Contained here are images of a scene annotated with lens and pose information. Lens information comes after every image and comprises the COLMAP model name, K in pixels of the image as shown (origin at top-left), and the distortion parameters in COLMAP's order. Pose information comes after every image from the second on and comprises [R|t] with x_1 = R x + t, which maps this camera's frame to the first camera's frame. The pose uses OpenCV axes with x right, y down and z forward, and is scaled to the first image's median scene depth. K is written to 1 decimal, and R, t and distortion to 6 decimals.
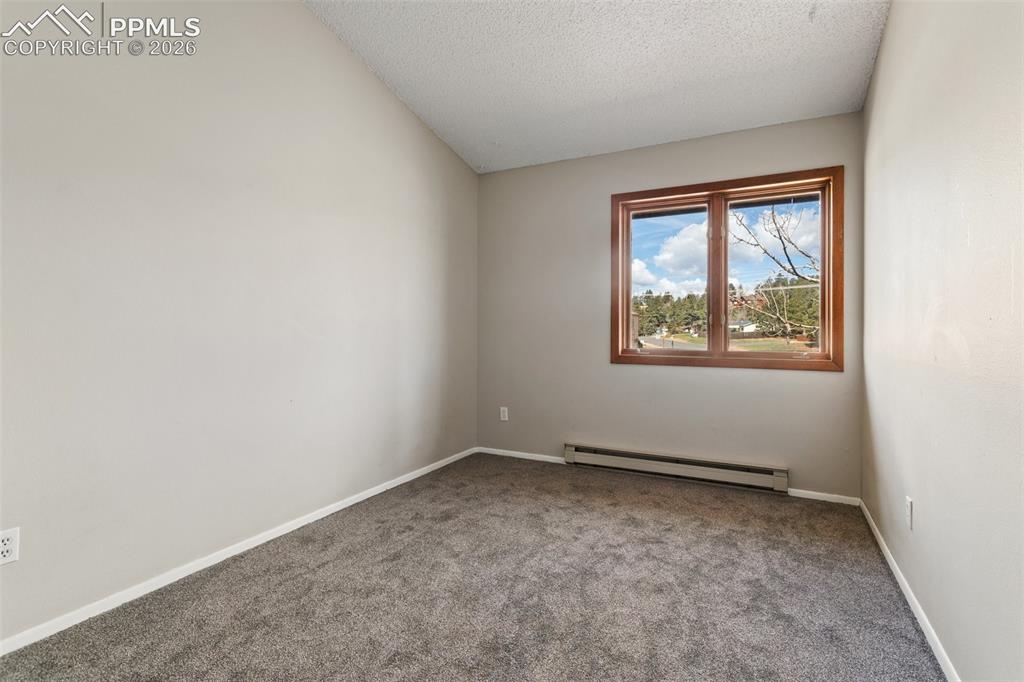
lens RADIAL K [[493.4, 0, 505.2], [0, 493.4, 344.6], [0, 0, 1]] dist [0.001637, 0.000337]
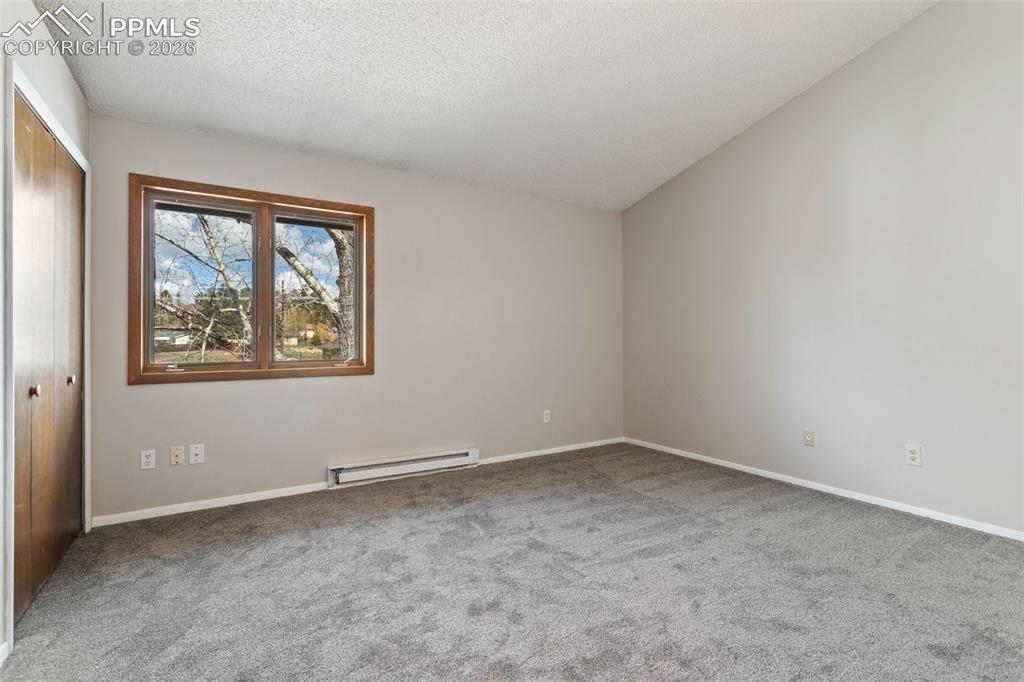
lens RADIAL K [[493.4, 0, 502.2], [0, 493.4, 332.5], [0, 0, 1]] dist [0.001637, 0.000337]
pose [[0.503859, 0.009287, 0.863736, -0.164832], [0.031132, 0.999097, -0.028903, -0.003151], [-0.863225, 0.041453, 0.503115, 0.084312]]
